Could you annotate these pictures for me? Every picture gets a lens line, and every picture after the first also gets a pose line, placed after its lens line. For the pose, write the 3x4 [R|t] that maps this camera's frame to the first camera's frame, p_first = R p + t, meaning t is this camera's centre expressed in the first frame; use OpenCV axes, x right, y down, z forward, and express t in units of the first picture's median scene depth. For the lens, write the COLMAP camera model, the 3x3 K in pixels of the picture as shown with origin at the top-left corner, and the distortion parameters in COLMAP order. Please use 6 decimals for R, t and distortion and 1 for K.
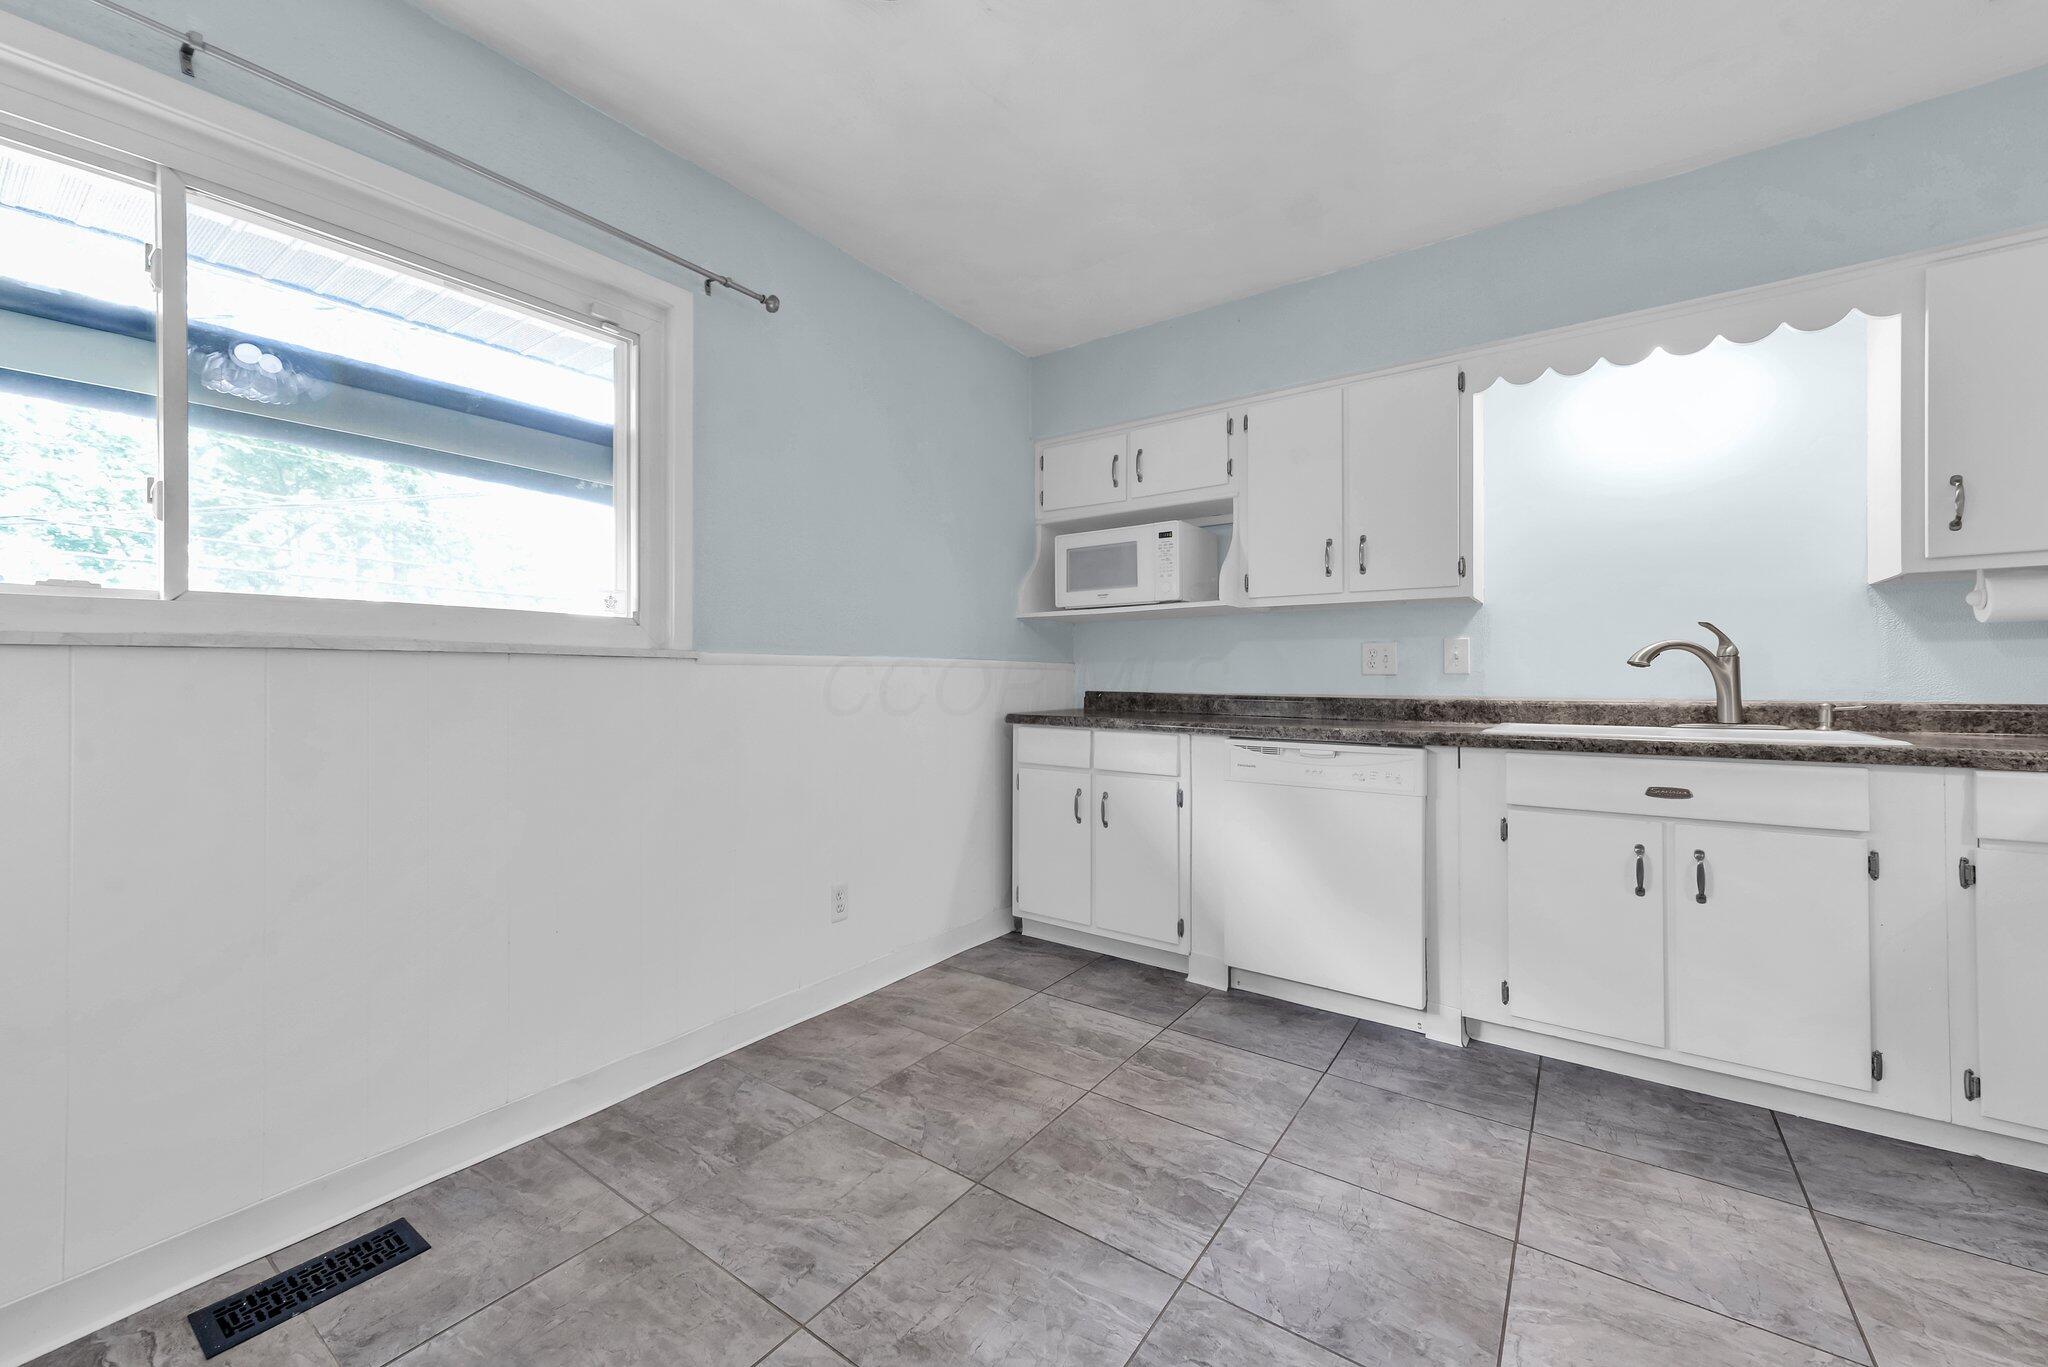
lens RADIAL K [[820.8, 0, 1016.1], [0, 820.8, 676.4], [0, 0, 1]] dist [0.010547, -0.000128]
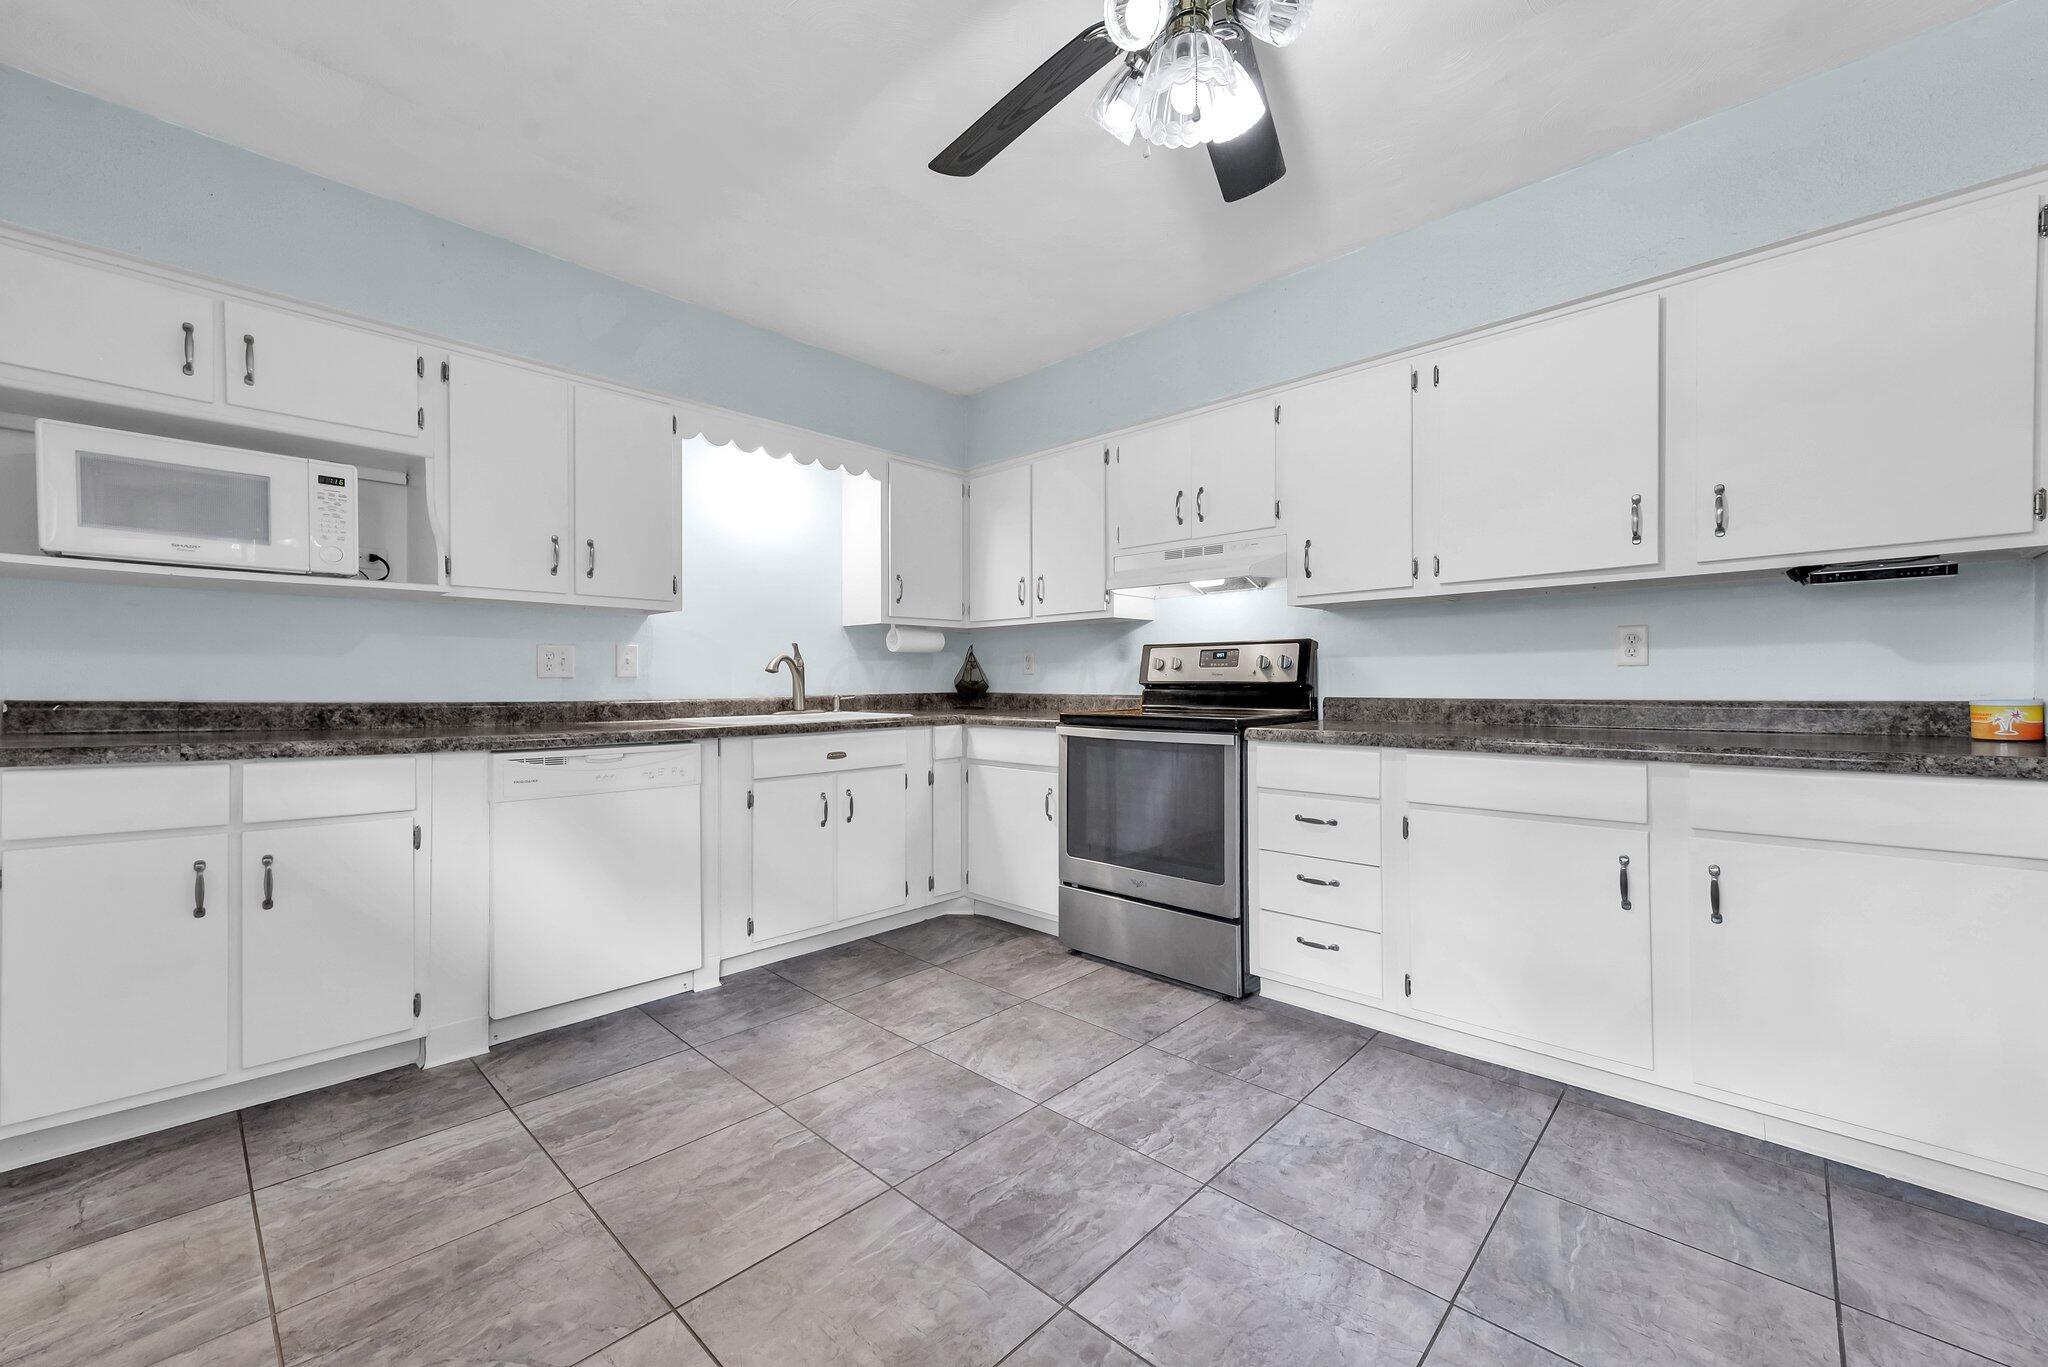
lens RADIAL K [[799.2, 0, 1019.0], [0, 799.2, 682.2], [0, 0, 1]] dist [-0.008749, -0.000217]
pose [[0.129455, -0.002187, 0.991583, -0.555367], [-0.001599, 0.999996, 0.002414, 0.000492], [-0.991584, -0.001898, 0.129451, 0.410589]]
